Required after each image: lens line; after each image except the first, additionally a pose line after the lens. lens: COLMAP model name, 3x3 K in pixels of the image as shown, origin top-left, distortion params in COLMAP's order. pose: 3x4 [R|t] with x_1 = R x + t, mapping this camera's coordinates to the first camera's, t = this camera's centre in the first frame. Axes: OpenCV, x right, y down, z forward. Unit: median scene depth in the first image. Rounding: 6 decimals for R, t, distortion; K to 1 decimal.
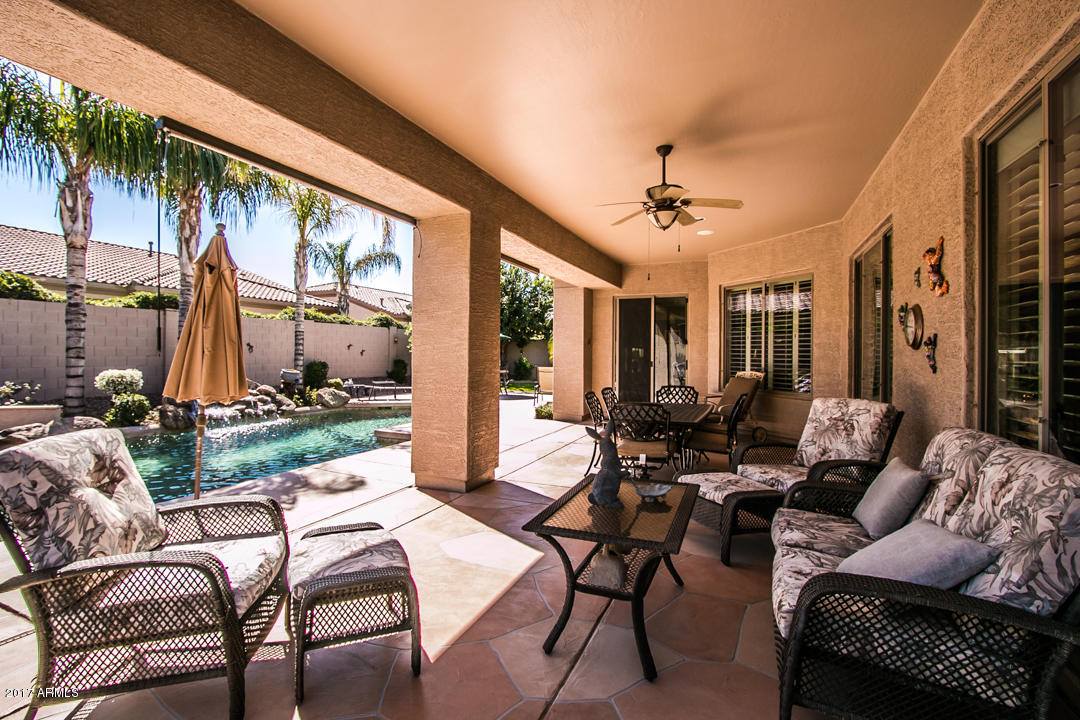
lens RADIAL K [[479.7, 0, 540.0], [0, 479.7, 360.0], [0, 0, 1]] dist [0.000574, 0.000217]
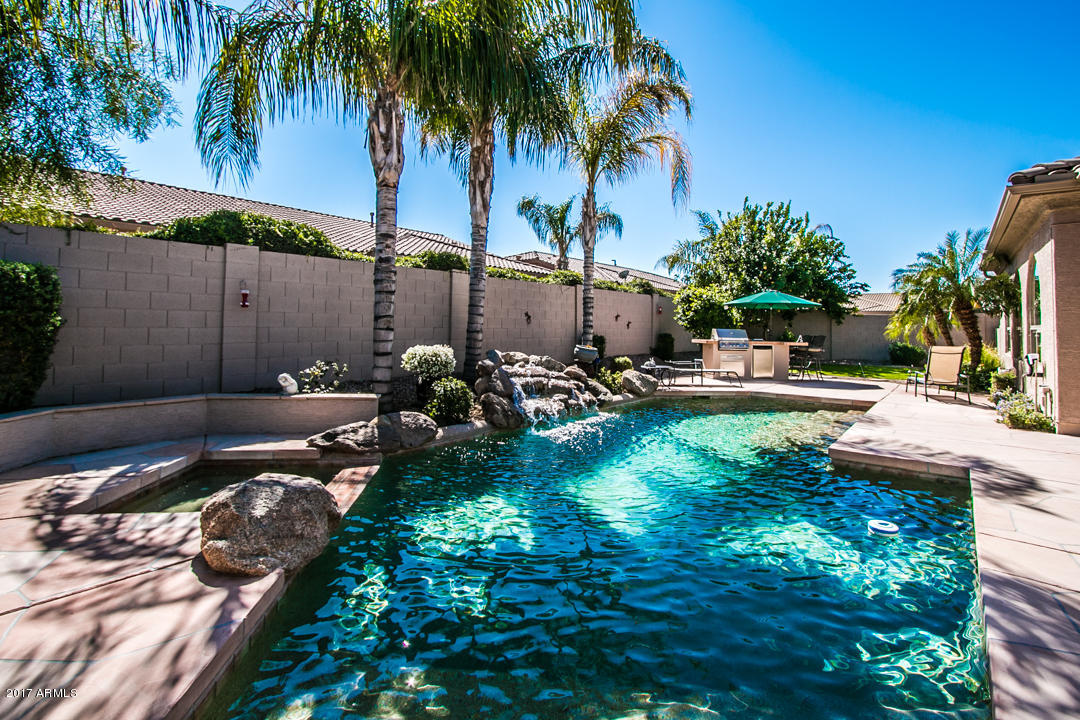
lens RADIAL K [[500.6, 0, 616.8], [0, 500.6, 319.5], [0, 0, 1]] dist [-0.000637, 0.000027]
pose [[0.983578, 0.003065, -0.180457, -0.443694], [-0.008113, 0.999596, -0.027240, -0.001525], [0.180301, 0.028256, 0.983206, 0.273743]]
